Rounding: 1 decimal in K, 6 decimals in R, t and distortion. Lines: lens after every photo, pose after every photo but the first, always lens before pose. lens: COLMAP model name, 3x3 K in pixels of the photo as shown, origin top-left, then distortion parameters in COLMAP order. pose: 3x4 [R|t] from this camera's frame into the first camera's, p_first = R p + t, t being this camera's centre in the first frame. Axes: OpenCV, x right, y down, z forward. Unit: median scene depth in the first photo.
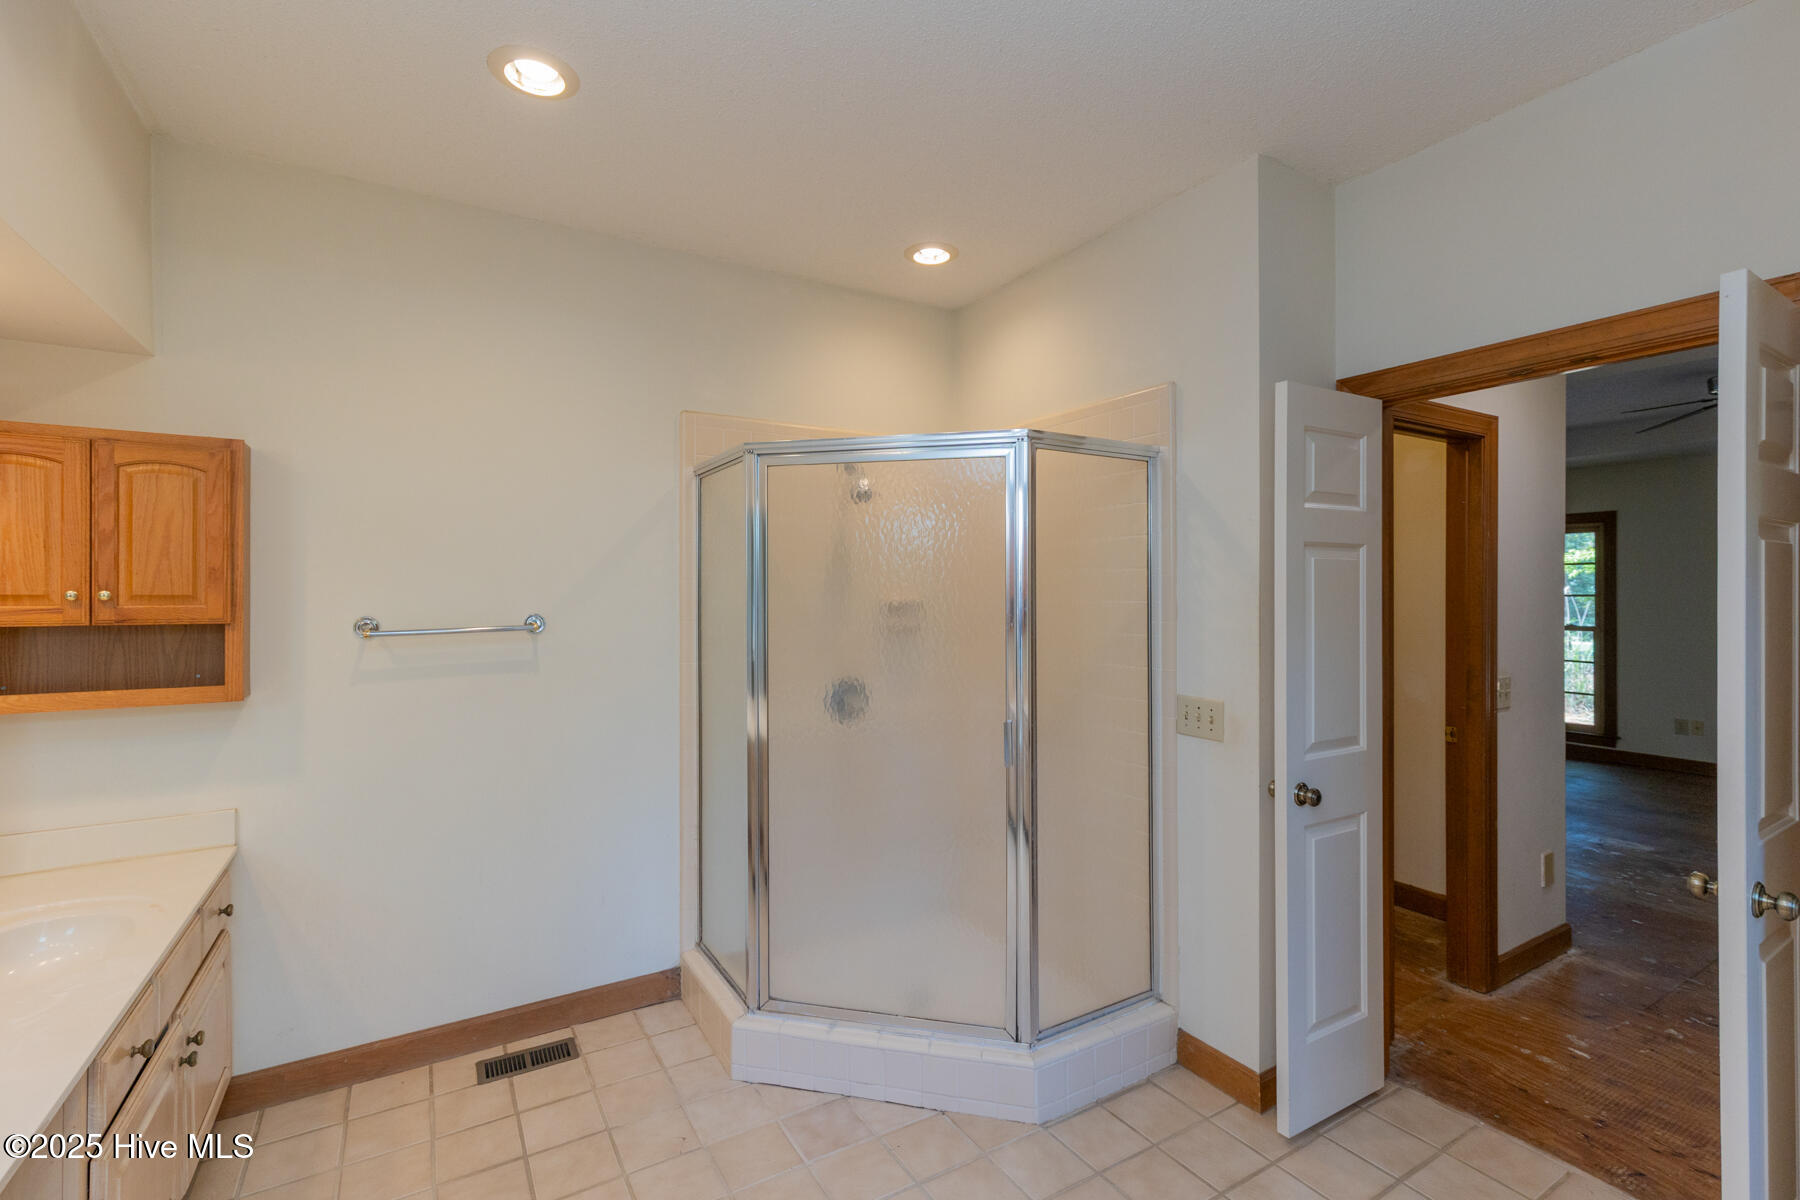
lens RADIAL K [[801.0, 0, 898.0], [0, 801.0, 596.3], [0, 0, 1]] dist [0.015920, -0.000012]
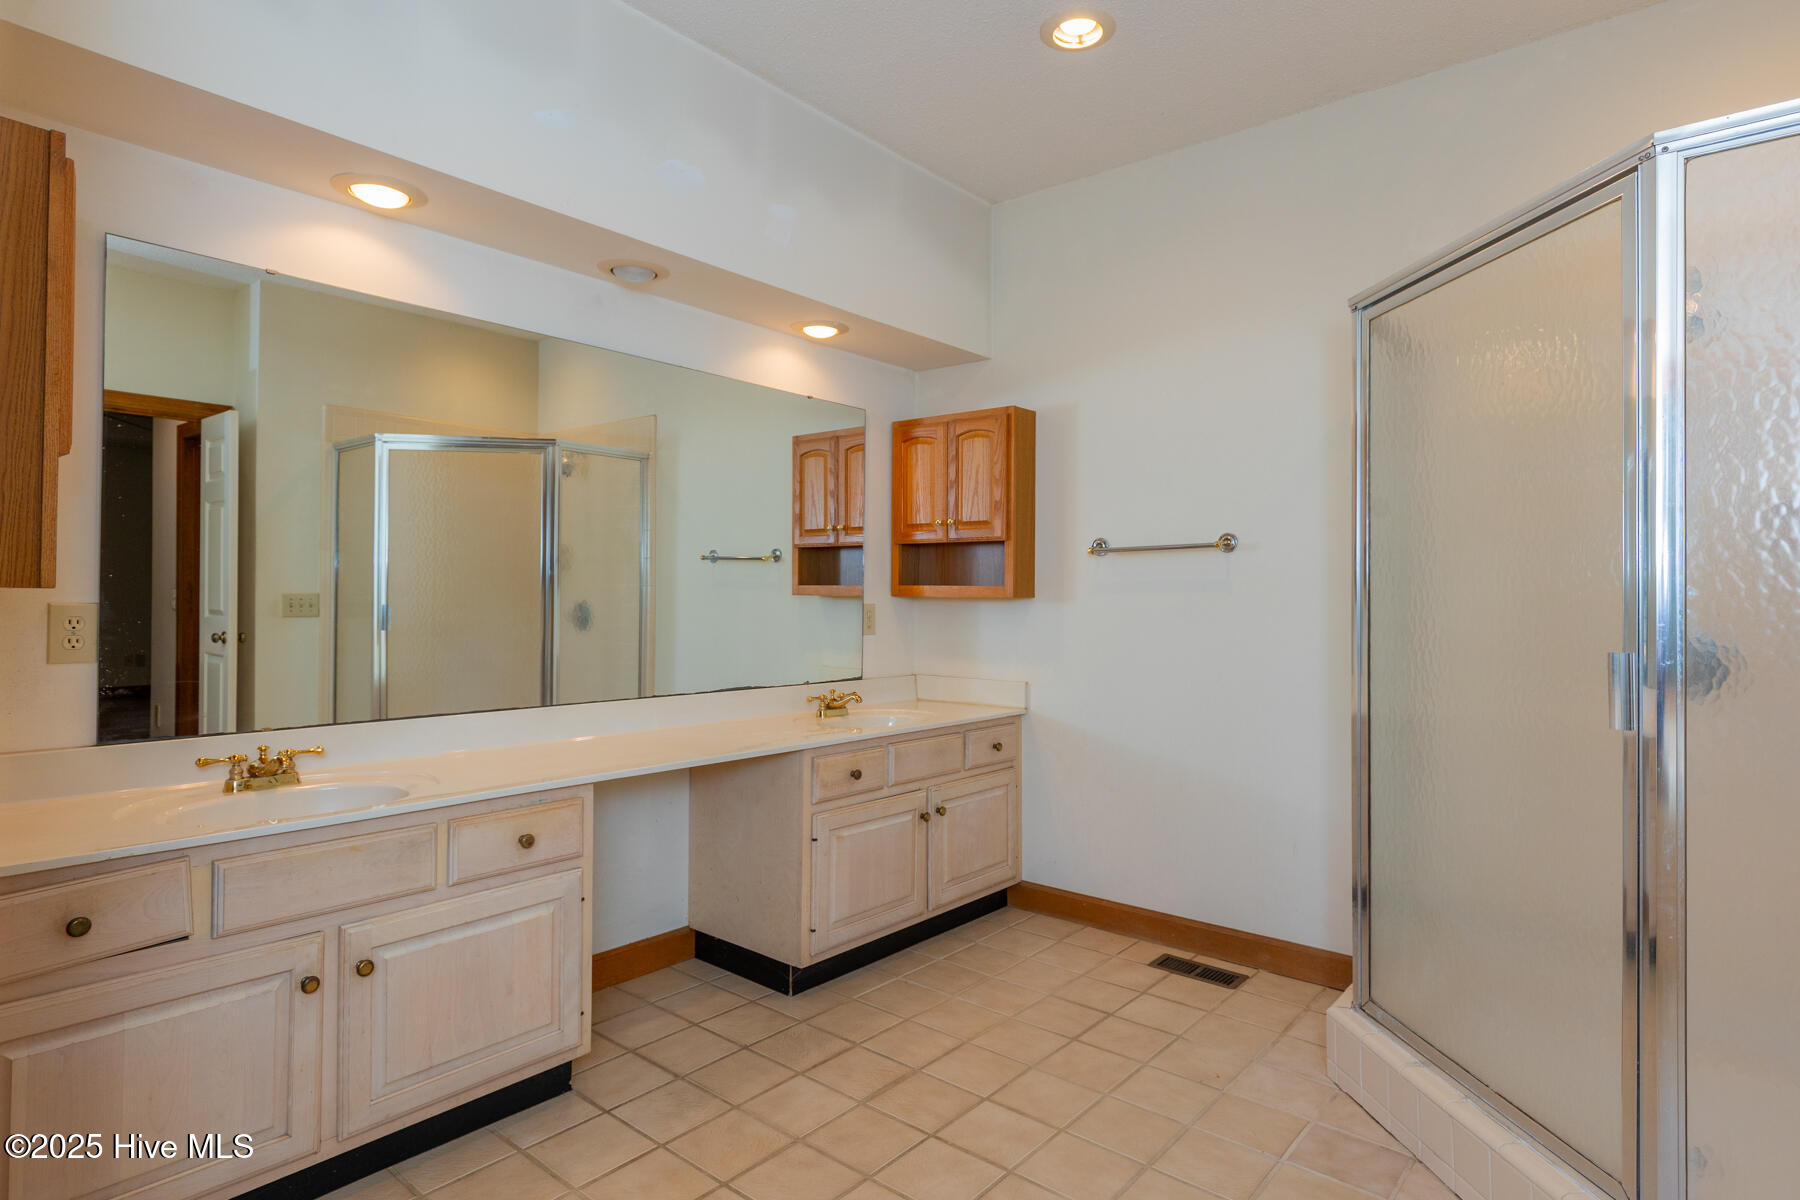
lens RADIAL K [[980.6, 0, 894.4], [0, 980.6, 597.3], [0, 0, 1]] dist [0.003974, 0.000415]
pose [[0.305862, -0.001794, -0.952074, 0.636147], [-0.004850, 0.999982, -0.003442, 0.124248], [0.952063, 0.005670, 0.305848, 0.286039]]
